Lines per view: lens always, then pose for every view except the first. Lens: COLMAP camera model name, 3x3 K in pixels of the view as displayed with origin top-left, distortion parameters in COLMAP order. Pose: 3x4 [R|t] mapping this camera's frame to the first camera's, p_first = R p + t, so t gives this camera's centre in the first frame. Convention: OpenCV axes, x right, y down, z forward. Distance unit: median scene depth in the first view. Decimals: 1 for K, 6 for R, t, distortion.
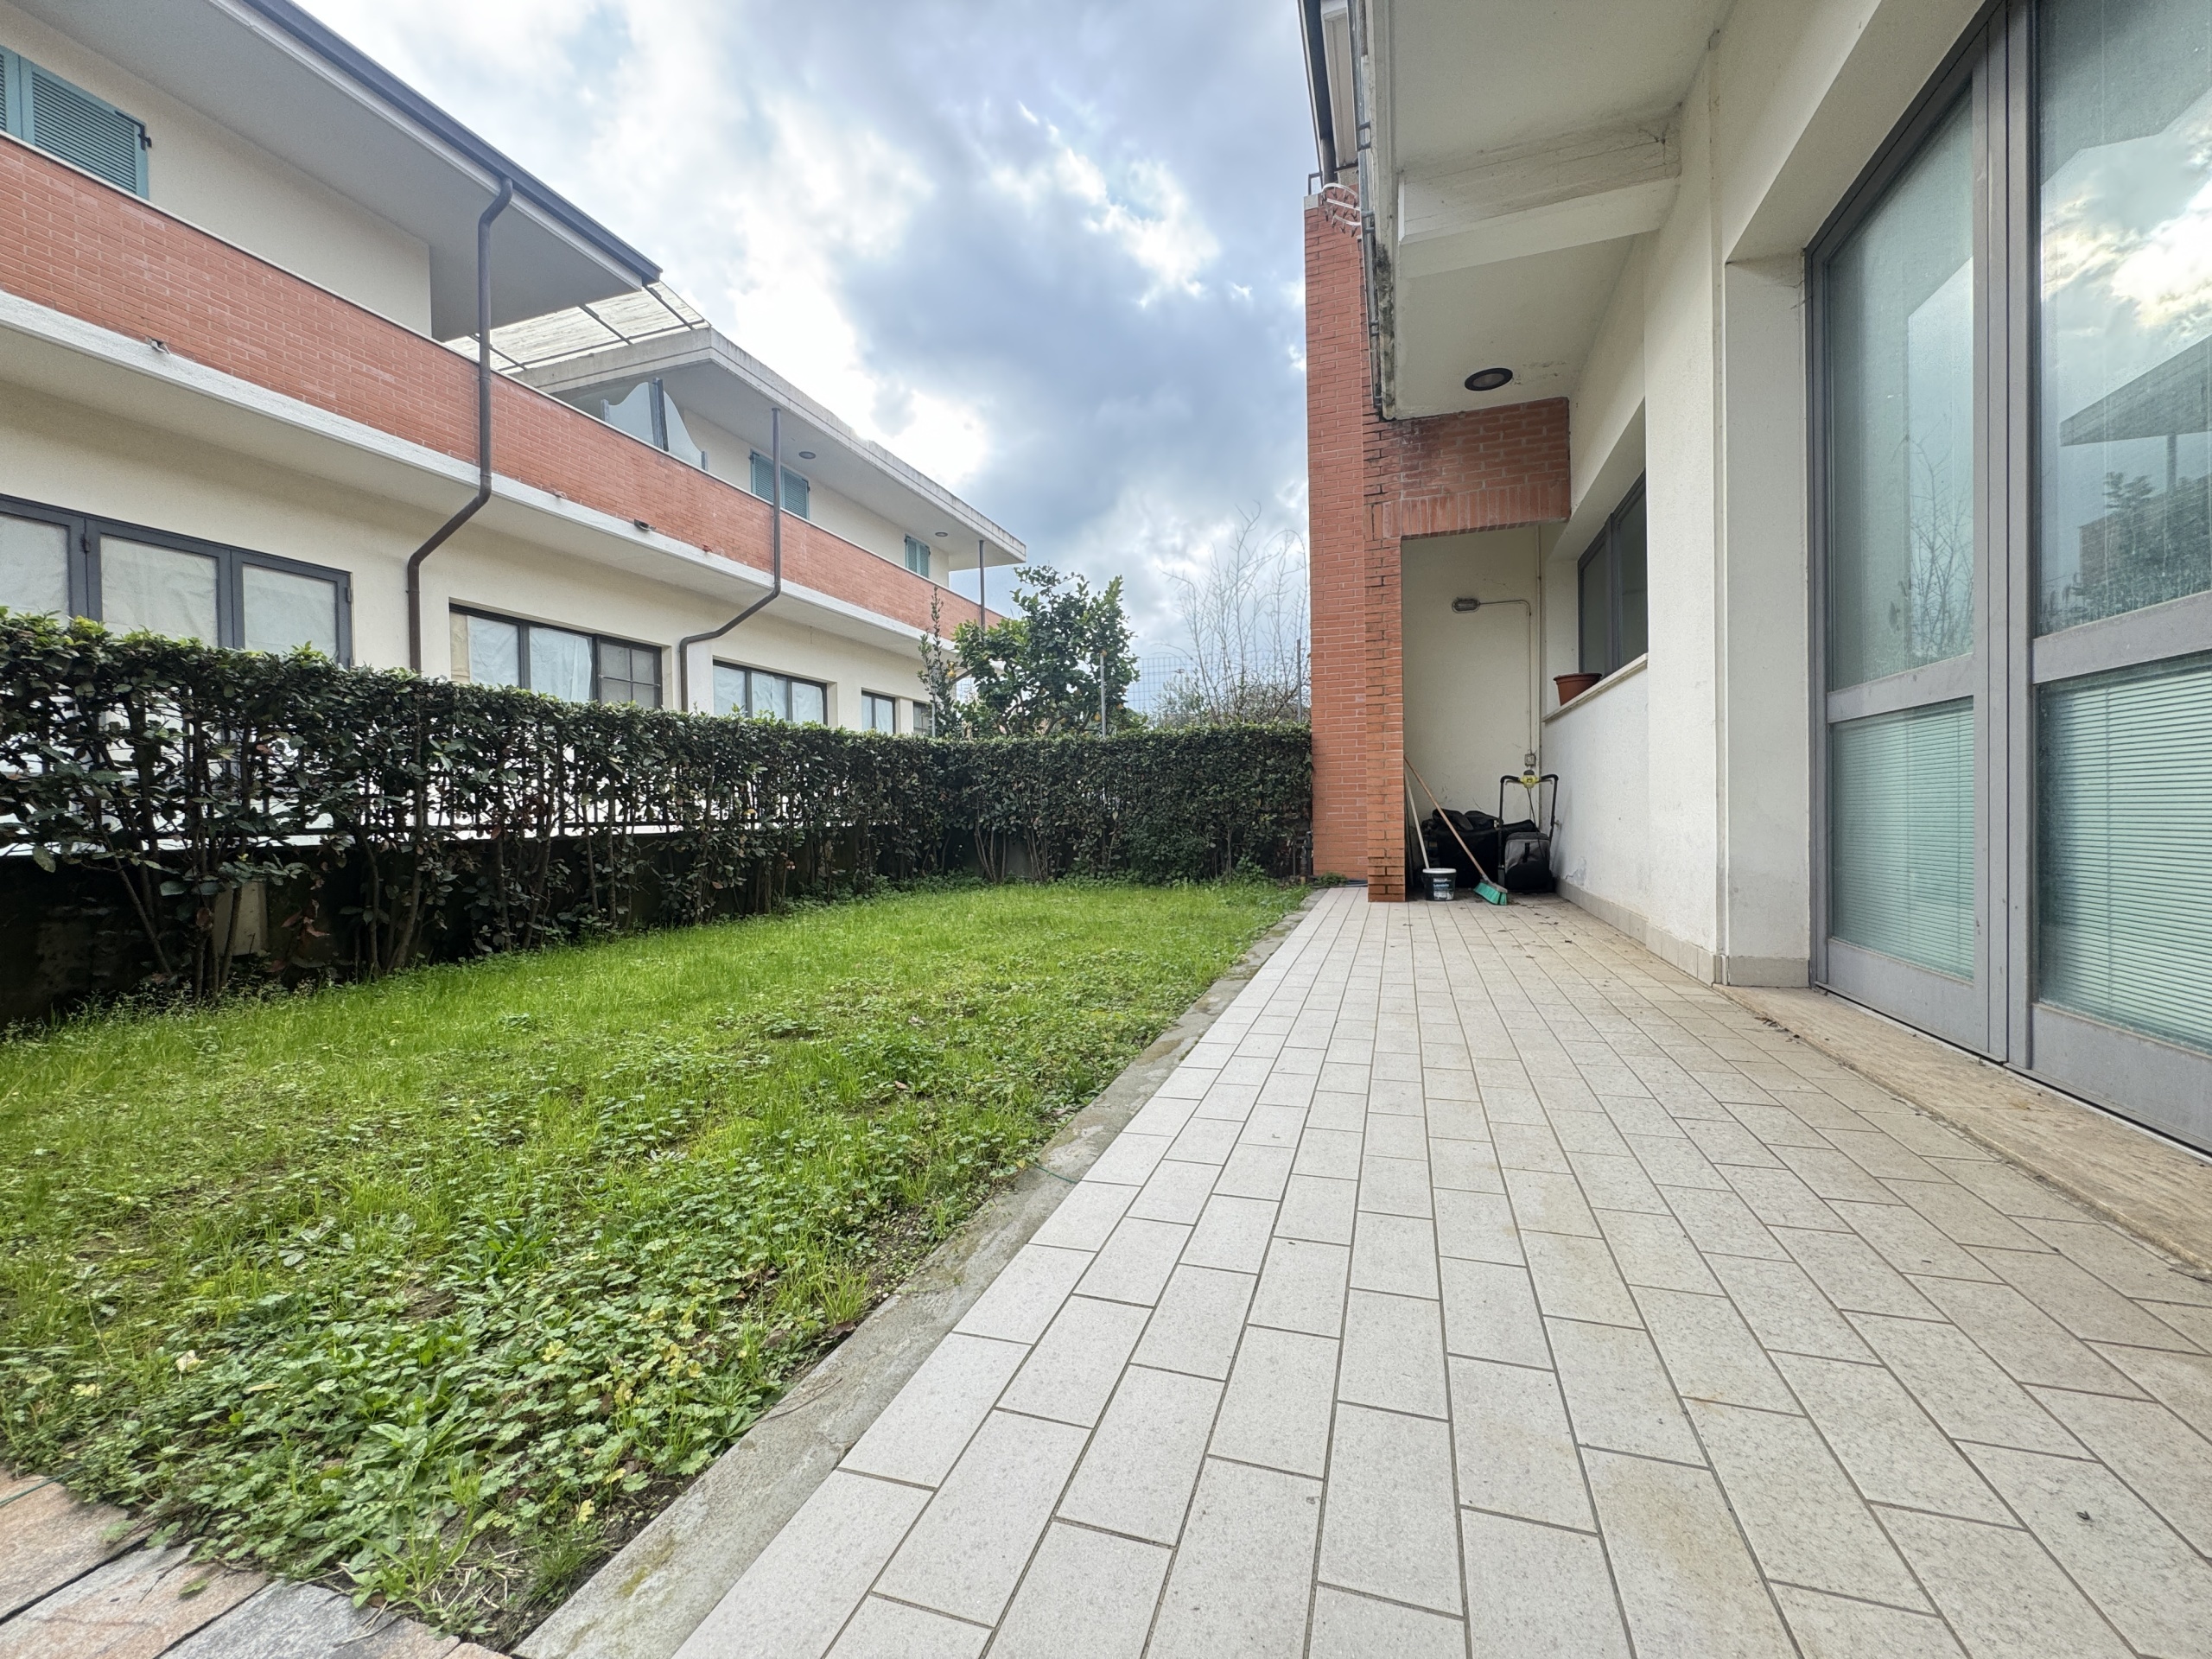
lens RADIAL K [[883.6, 0, 1108.6], [0, 883.6, 827.1], [0, 0, 1]] dist [-0.001064, 0.000815]
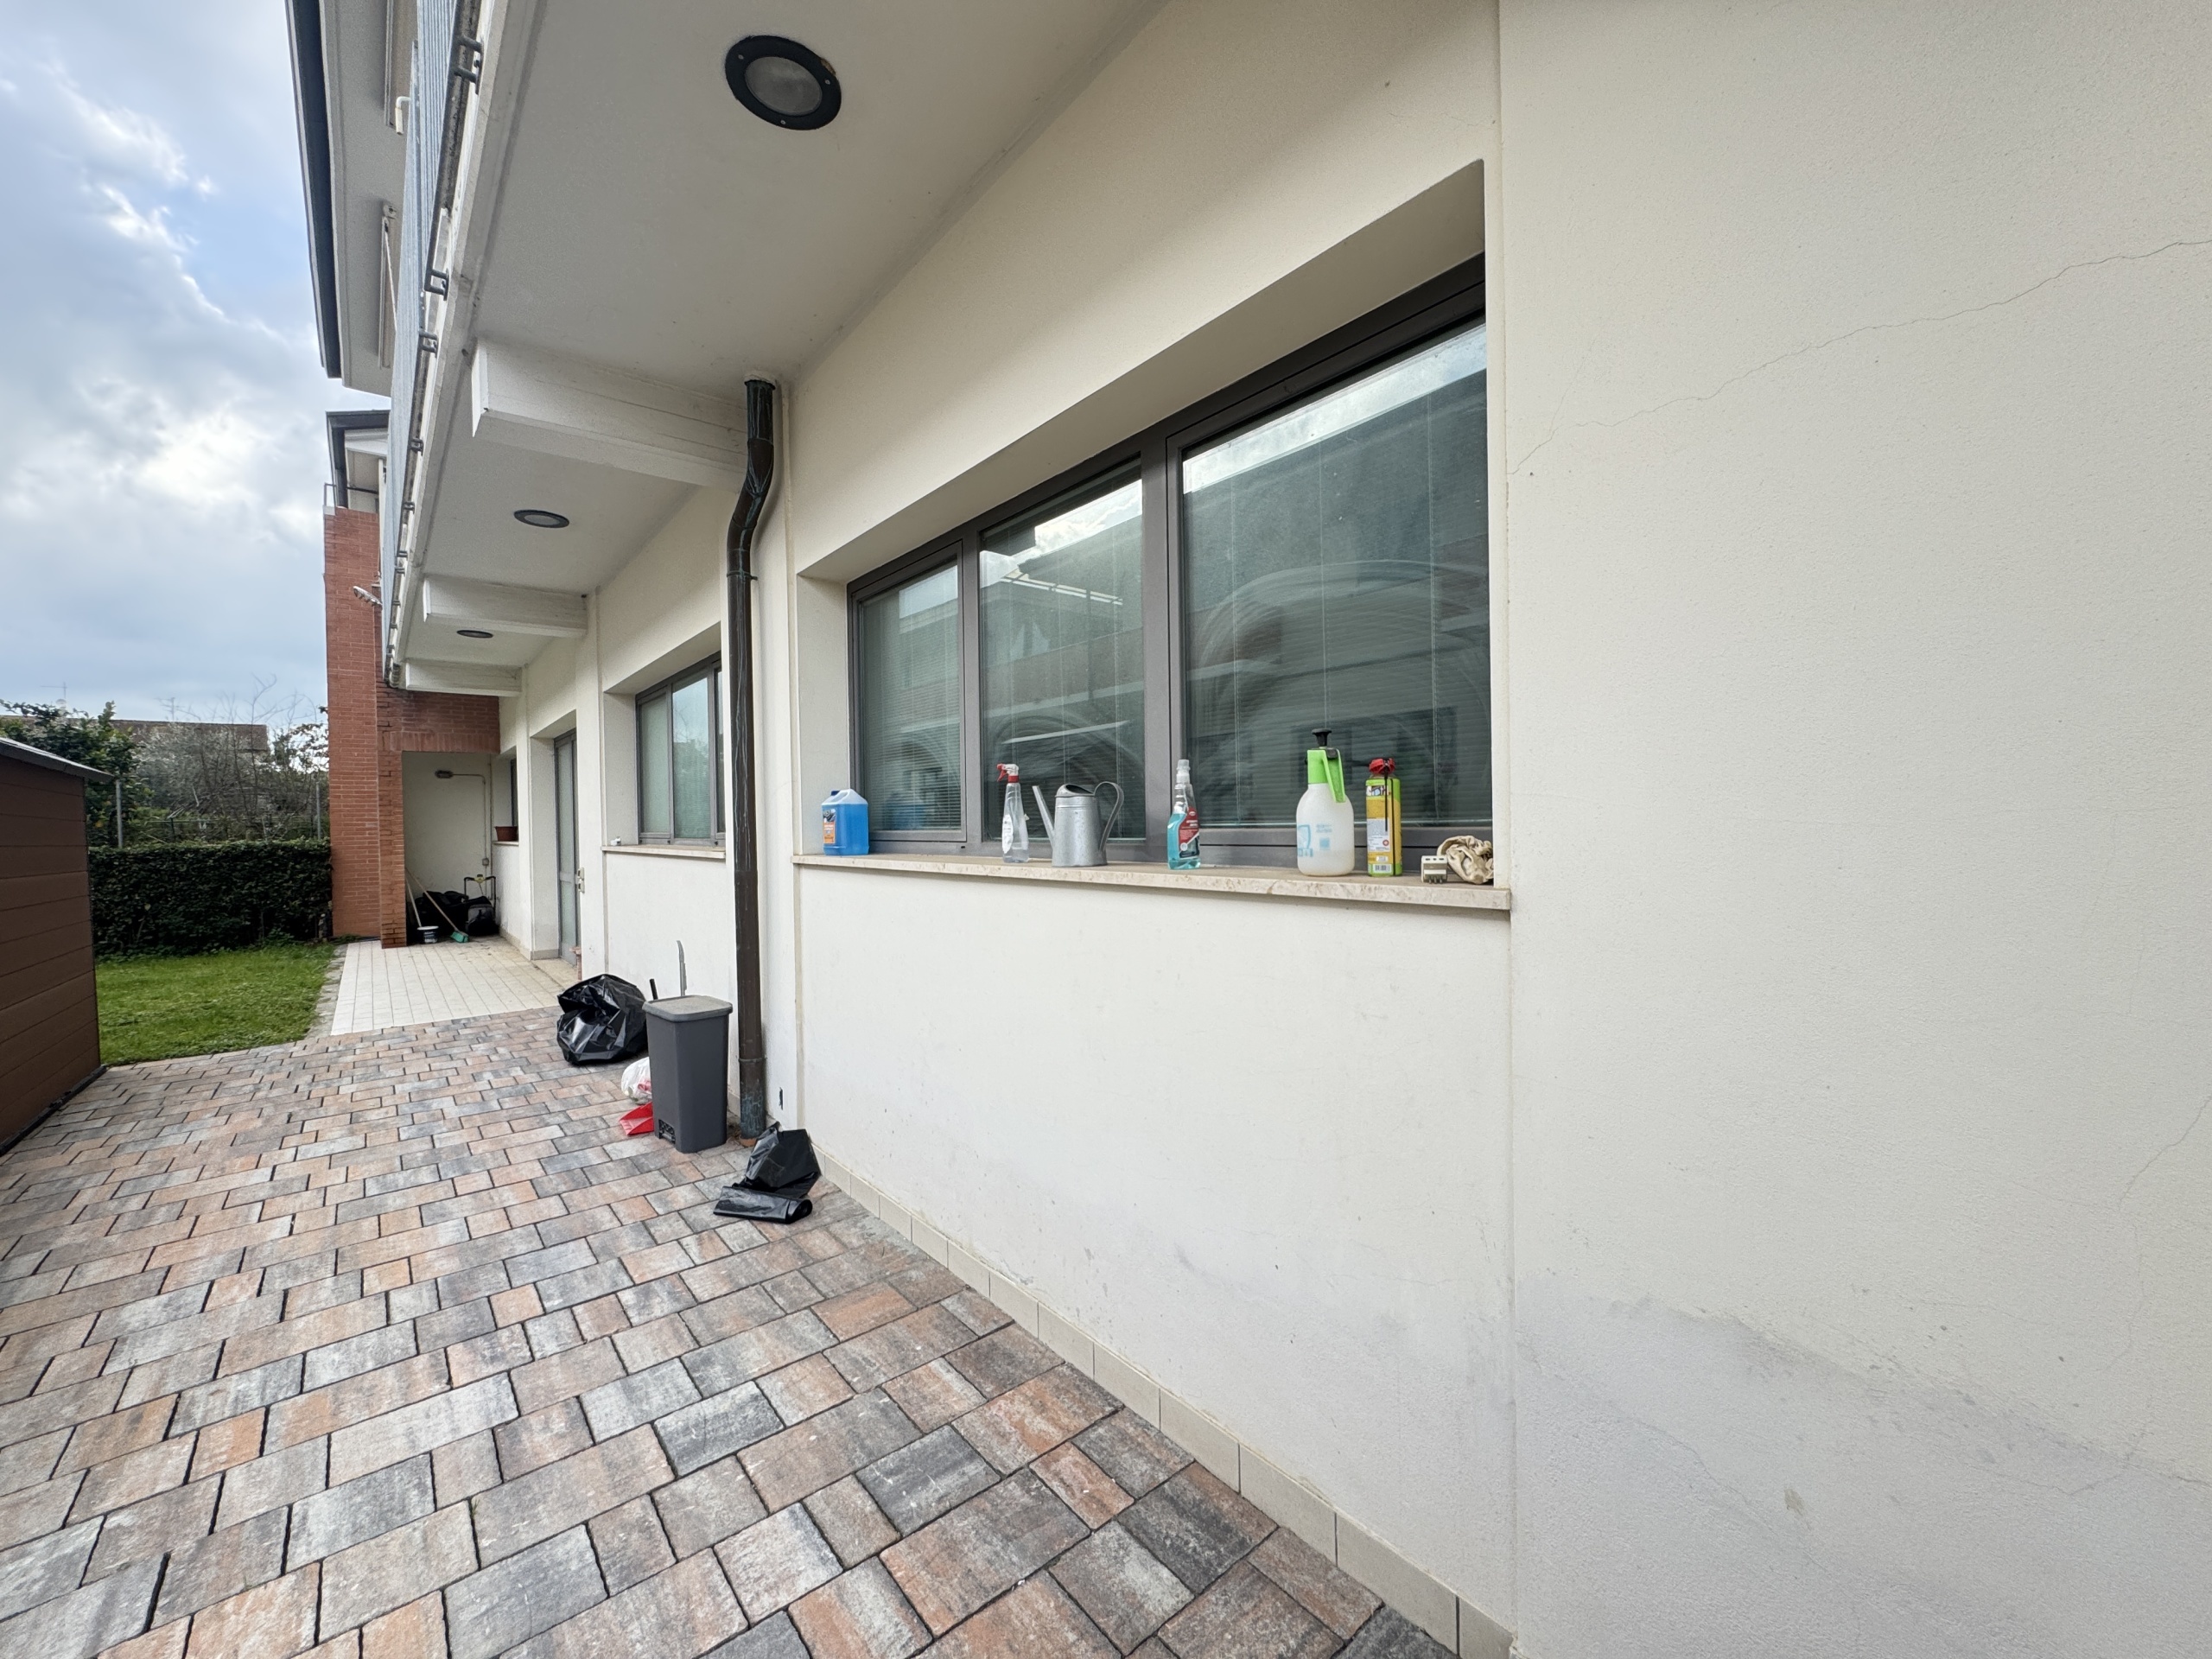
lens RADIAL K [[889.2, 0, 1104.1], [0, 889.2, 829.2], [0, 0, 1]] dist [-0.001151, 0.000443]
pose [[0.531126, 0.001255, 0.847292, -0.592351], [0.022244, 0.999634, -0.015425, -0.126791], [-0.847001, 0.027040, 0.530903, -1.567328]]
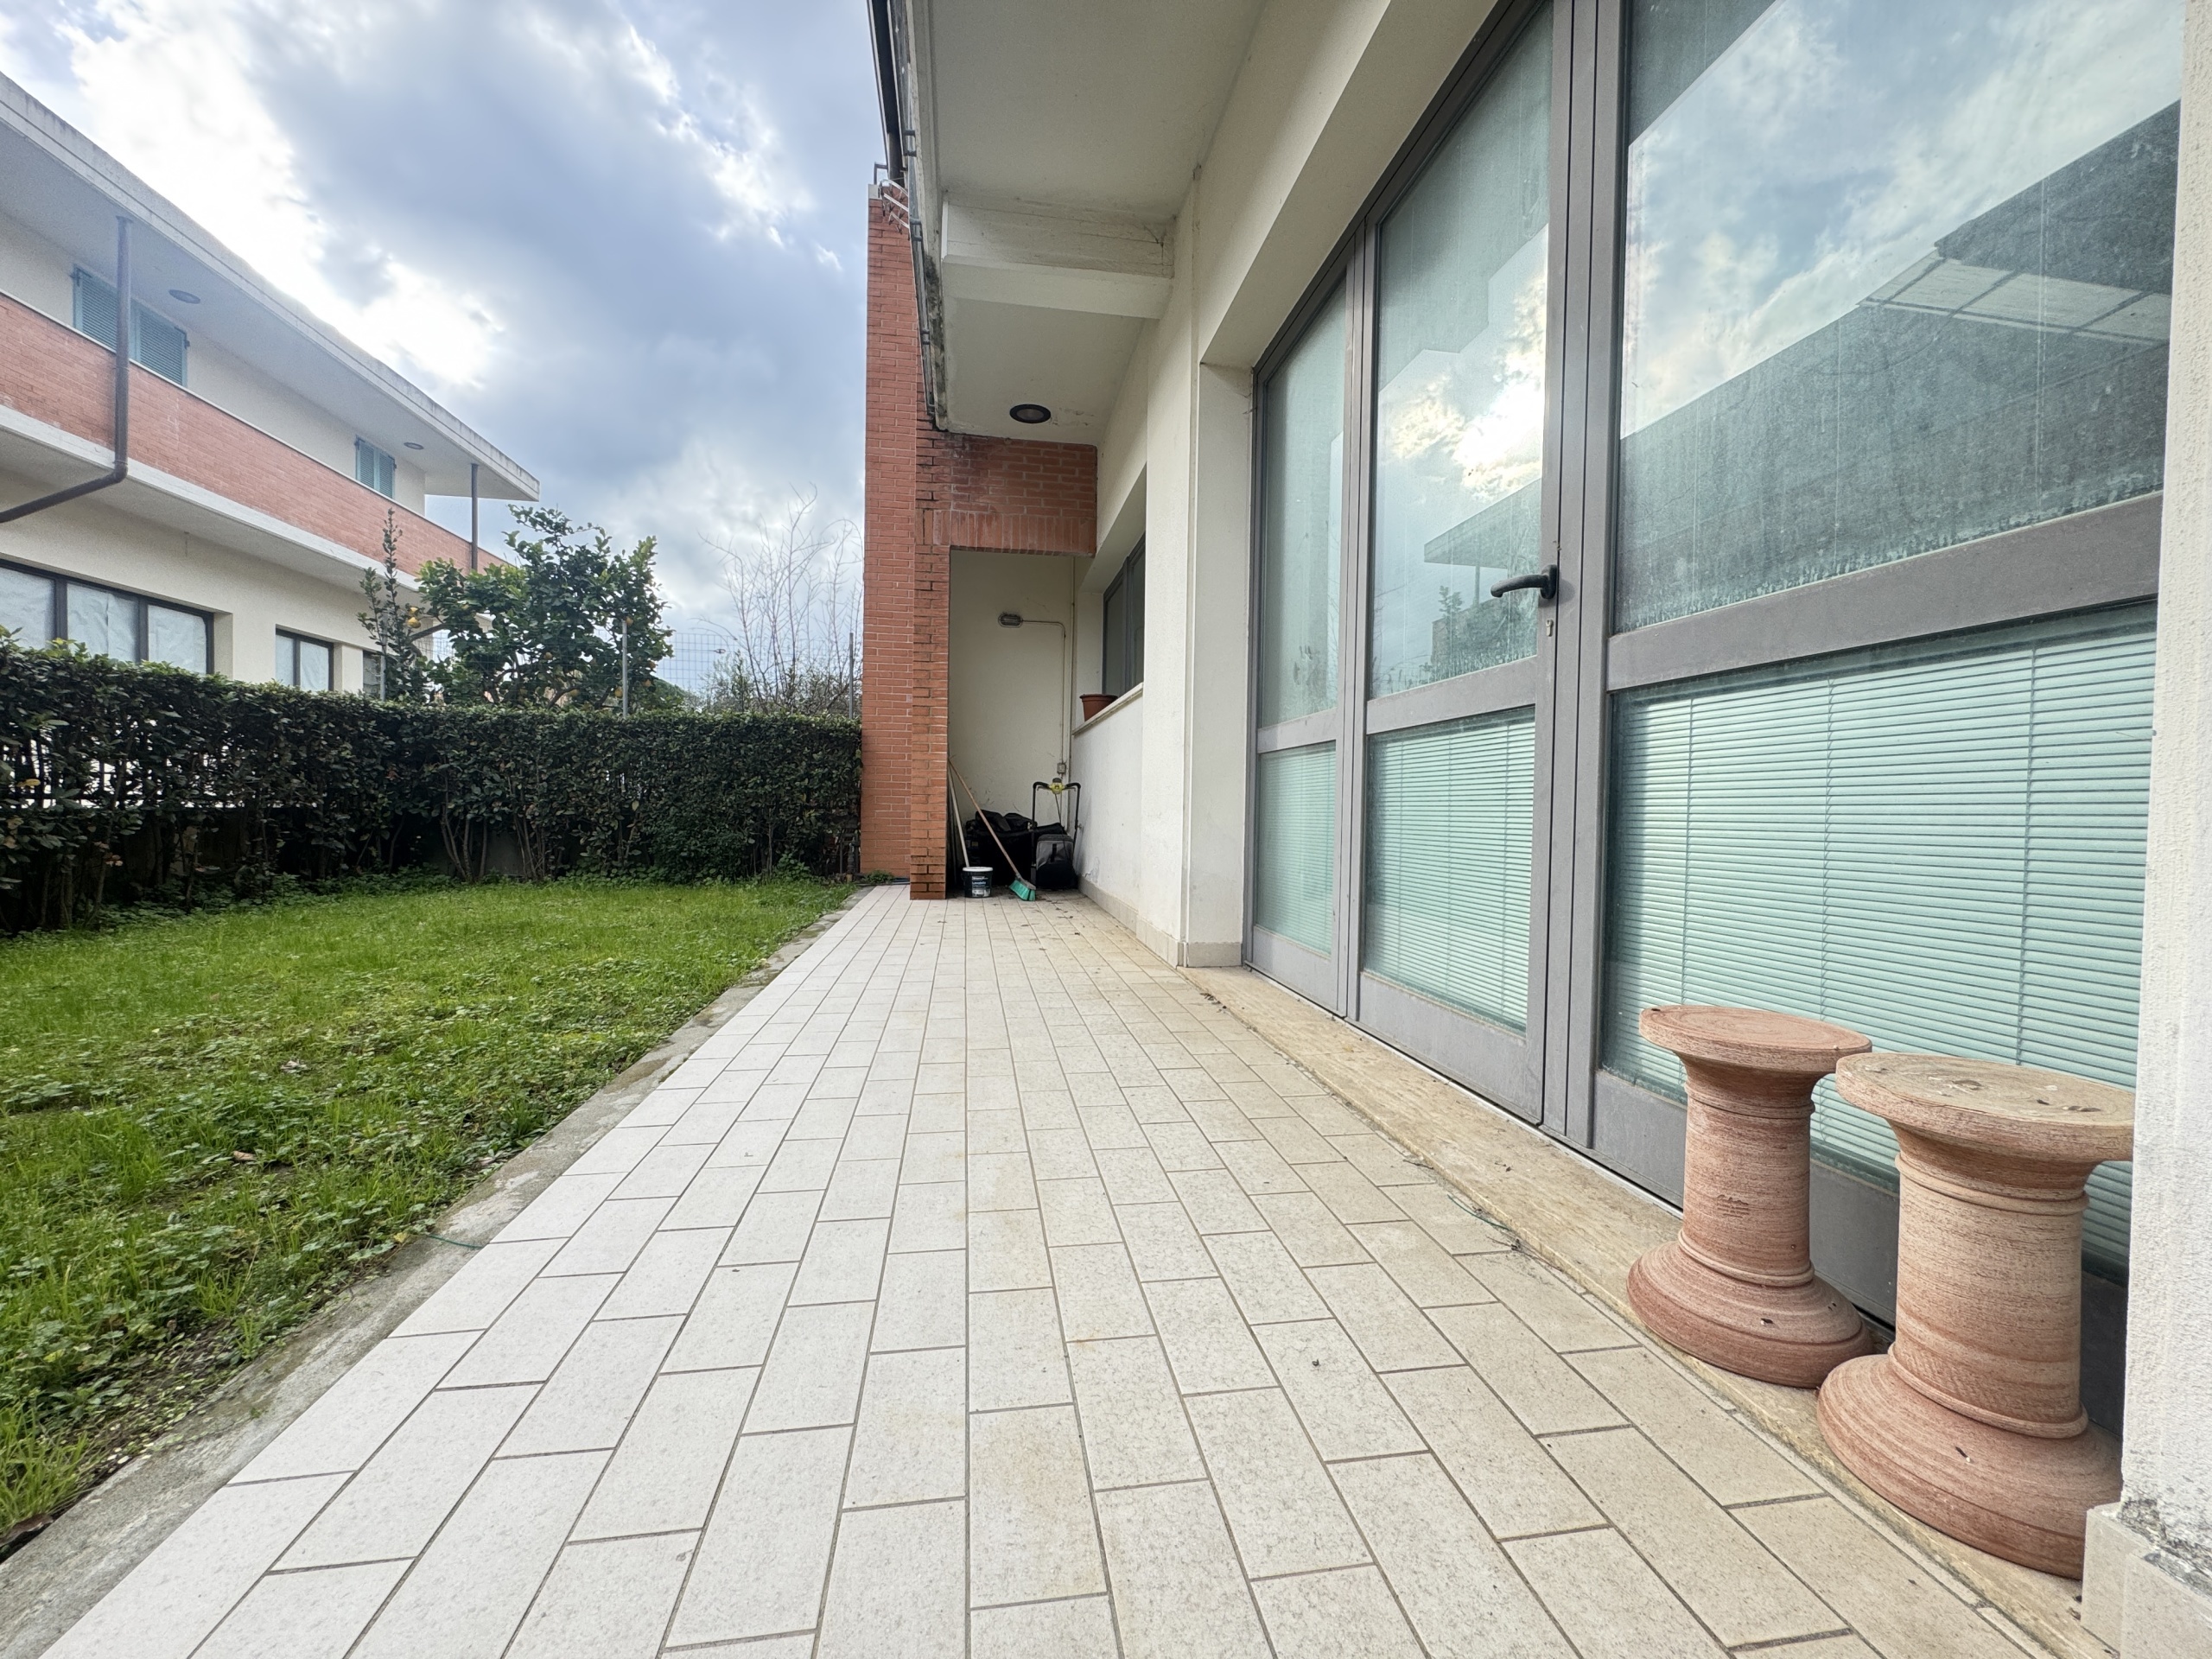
lens RADIAL K [[882.3, 0, 1106.0], [0, 882.3, 829.5], [0, 0, 1]] dist [-0.003417, 0.000986]
pose [[0.887224, 0.021699, 0.460827, 0.031019], [-0.025082, 0.999685, 0.001218, -0.003630], [-0.460656, -0.012640, 0.887489, -0.004416]]
